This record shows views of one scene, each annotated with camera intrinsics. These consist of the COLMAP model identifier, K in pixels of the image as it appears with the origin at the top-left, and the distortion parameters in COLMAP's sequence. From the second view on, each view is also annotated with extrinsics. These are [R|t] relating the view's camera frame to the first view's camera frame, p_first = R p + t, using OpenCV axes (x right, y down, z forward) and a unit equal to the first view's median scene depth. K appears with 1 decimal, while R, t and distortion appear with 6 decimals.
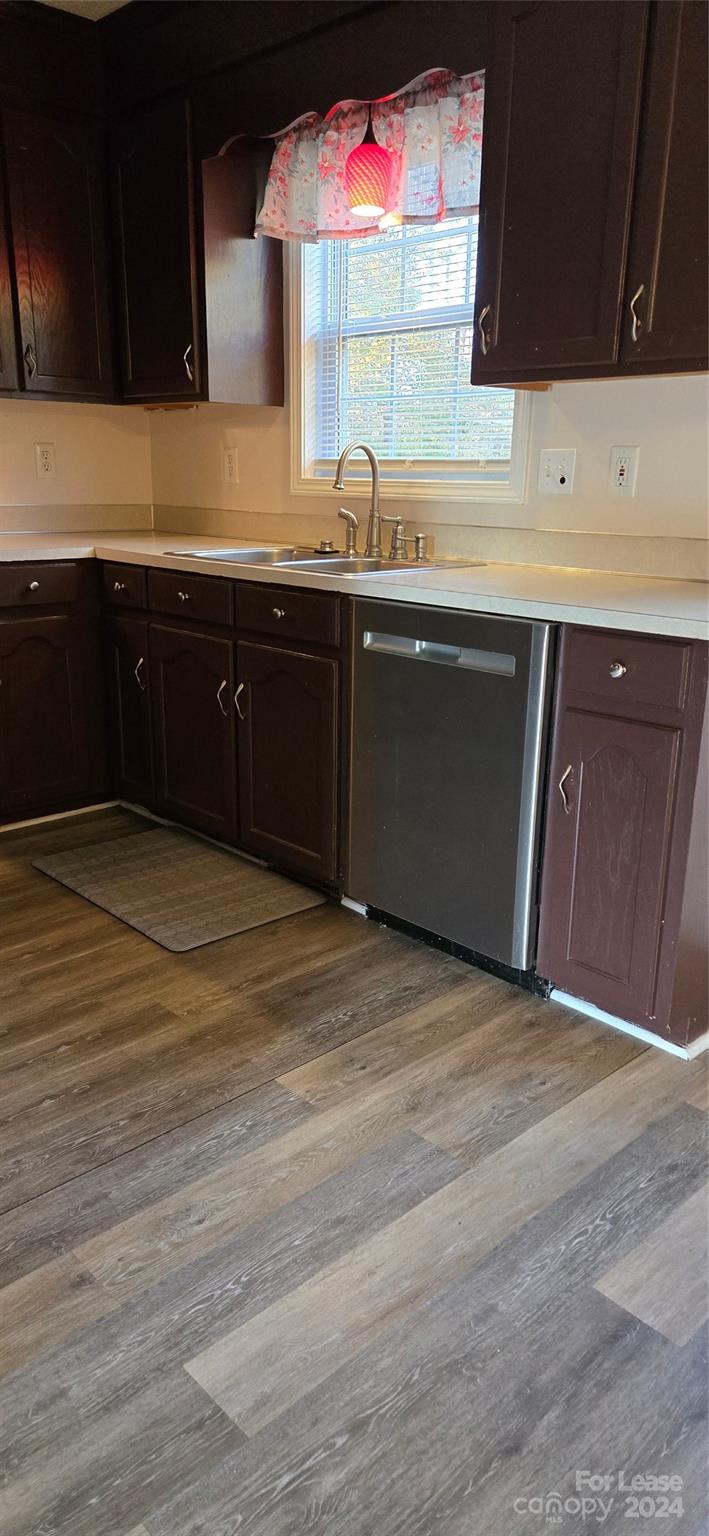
lens RADIAL K [[991.8, 0, 381.3], [0, 991.8, 766.9], [0, 0, 1]] dist [0.000147, -0.028959]
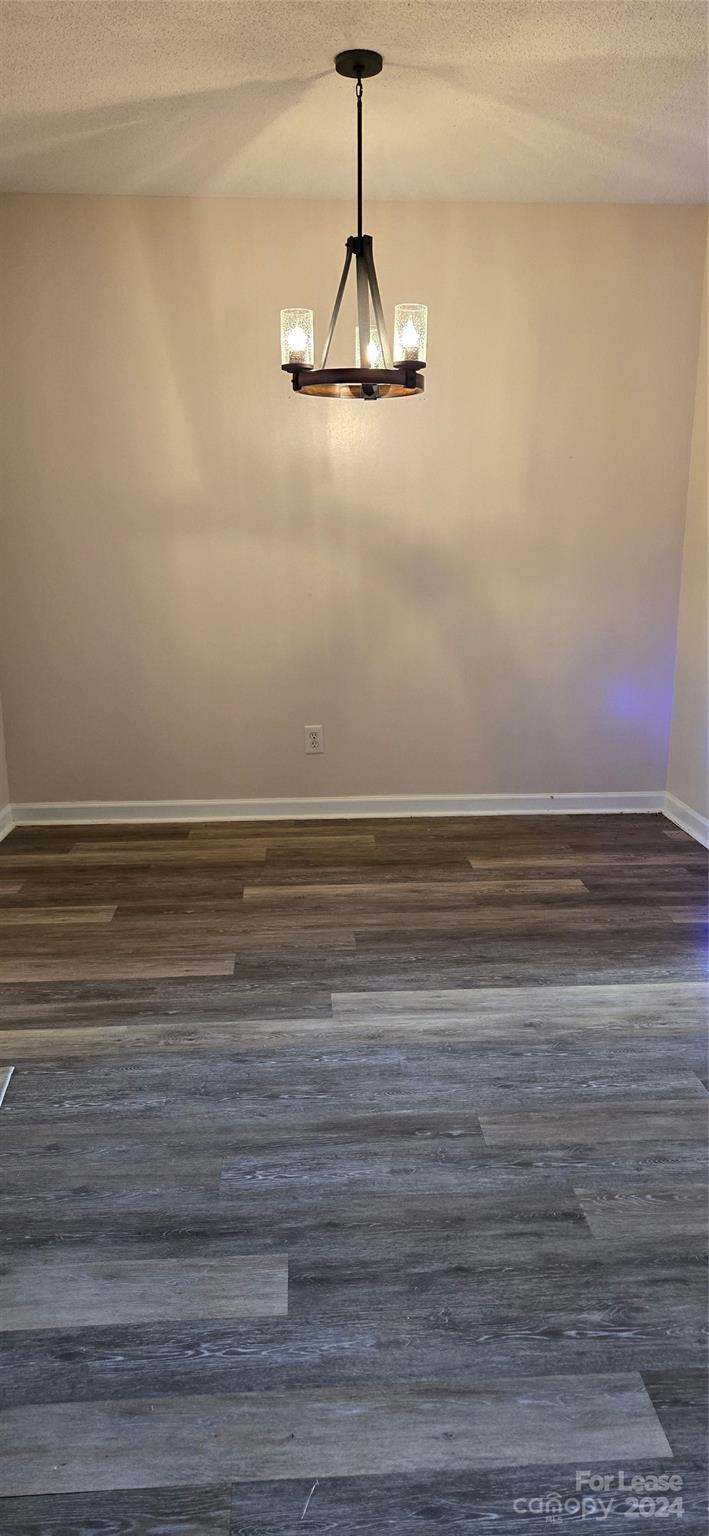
lens RADIAL K [[991.8, 0, 381.3], [0, 991.8, 766.9], [0, 0, 1]] dist [0.000147, -0.028959]
pose [[-0.760812, -0.157081, 0.629675, -0.484244], [0.179048, 0.881801, 0.436313, -0.483176], [-0.623784, 0.444694, -0.642760, 1.490049]]
